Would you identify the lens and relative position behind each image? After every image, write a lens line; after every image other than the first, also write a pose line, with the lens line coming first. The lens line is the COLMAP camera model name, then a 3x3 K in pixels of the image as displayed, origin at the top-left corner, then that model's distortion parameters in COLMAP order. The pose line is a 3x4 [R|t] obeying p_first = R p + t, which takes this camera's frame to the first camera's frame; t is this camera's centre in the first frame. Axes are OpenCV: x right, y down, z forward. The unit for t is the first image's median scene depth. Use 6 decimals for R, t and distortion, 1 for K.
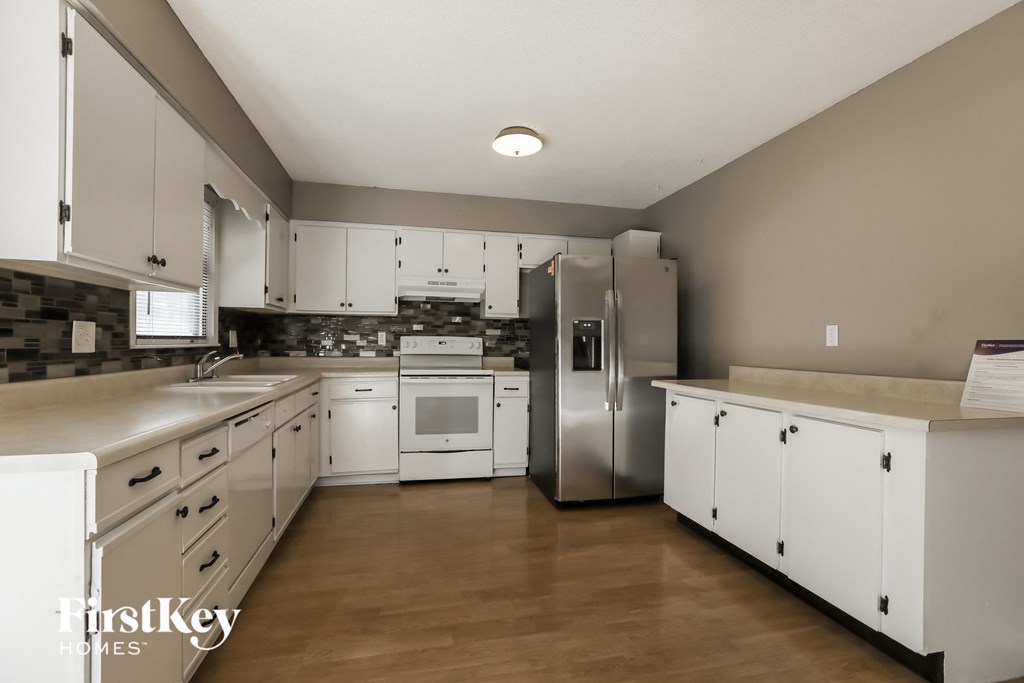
lens RADIAL K [[466.1, 0, 514.5], [0, 466.1, 346.8], [0, 0, 1]] dist [-0.039539, 0.025103]
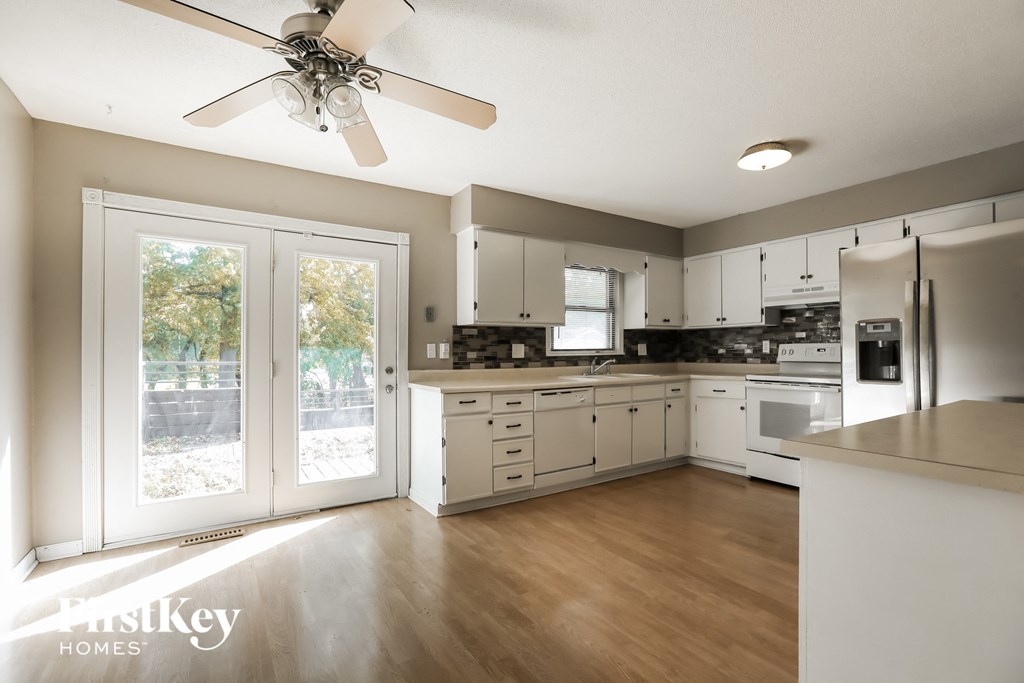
lens RADIAL K [[466.1, 0, 514.5], [0, 466.1, 346.8], [0, 0, 1]] dist [-0.039539, 0.025103]
pose [[0.344388, -0.020830, -0.938596, 0.692092], [0.003446, 0.999775, -0.020924, 0.003675], [0.938821, 0.003971, 0.344382, 0.108401]]
